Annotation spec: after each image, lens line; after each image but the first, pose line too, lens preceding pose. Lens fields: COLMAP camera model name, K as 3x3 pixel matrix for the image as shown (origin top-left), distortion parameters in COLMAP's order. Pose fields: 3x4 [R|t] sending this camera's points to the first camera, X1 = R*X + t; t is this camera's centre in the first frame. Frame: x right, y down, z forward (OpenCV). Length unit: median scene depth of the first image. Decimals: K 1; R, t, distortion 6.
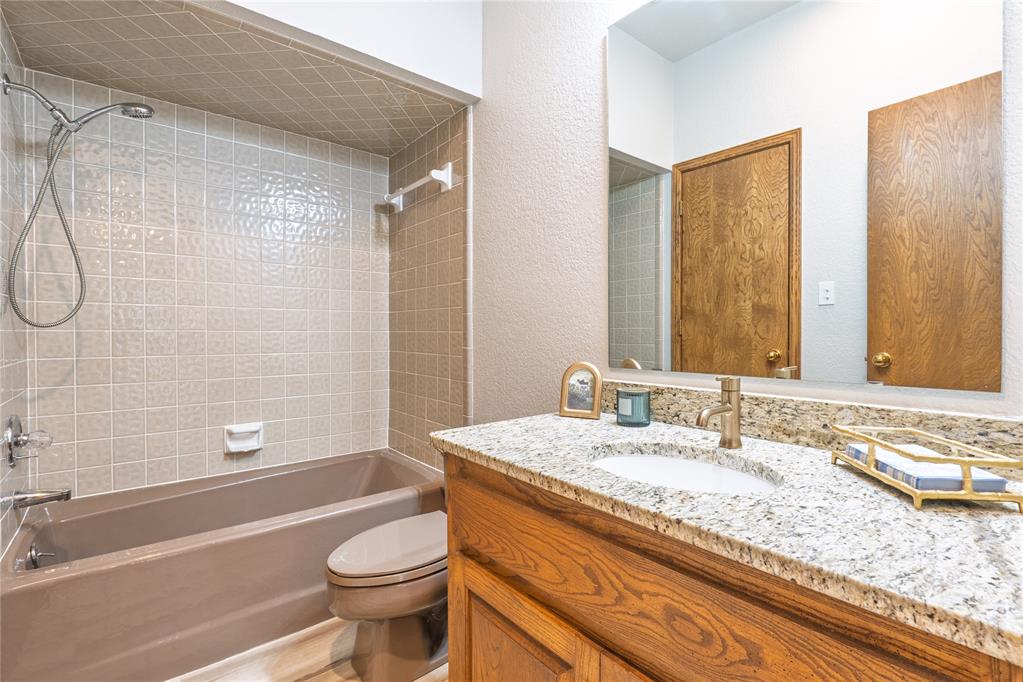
lens RADIAL K [[469.8, 0, 514.2], [0, 469.8, 336.2], [0, 0, 1]] dist [-0.002573, 0.000320]
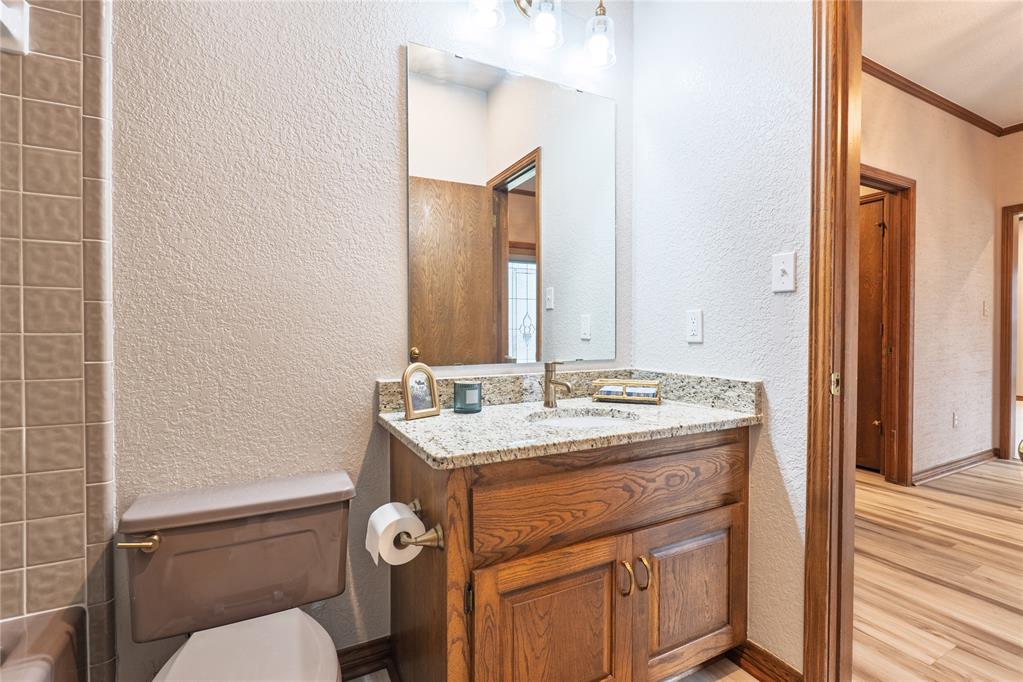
lens RADIAL K [[469.8, 0, 514.2], [0, 469.8, 336.2], [0, 0, 1]] dist [-0.002573, 0.000320]
pose [[0.201787, -0.007901, 0.979398, -1.003653], [0.009862, 0.999933, 0.006034, -0.009556], [-0.979380, 0.008441, 0.201852, 0.728266]]
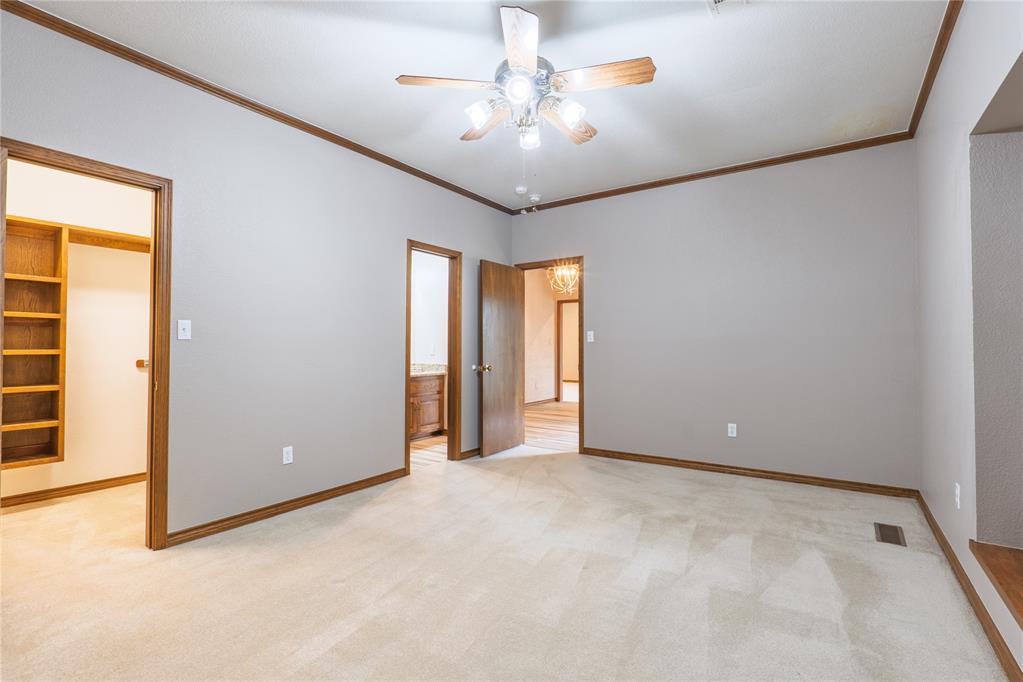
lens RADIAL K [[469.8, 0, 514.2], [0, 469.8, 336.2], [0, 0, 1]] dist [-0.002573, 0.000320]
pose [[-0.281767, 0.026923, 0.959105, -5.065386], [0.011345, 0.999630, -0.024728, -0.051109], [-0.959416, 0.003914, -0.281968, 1.106020]]
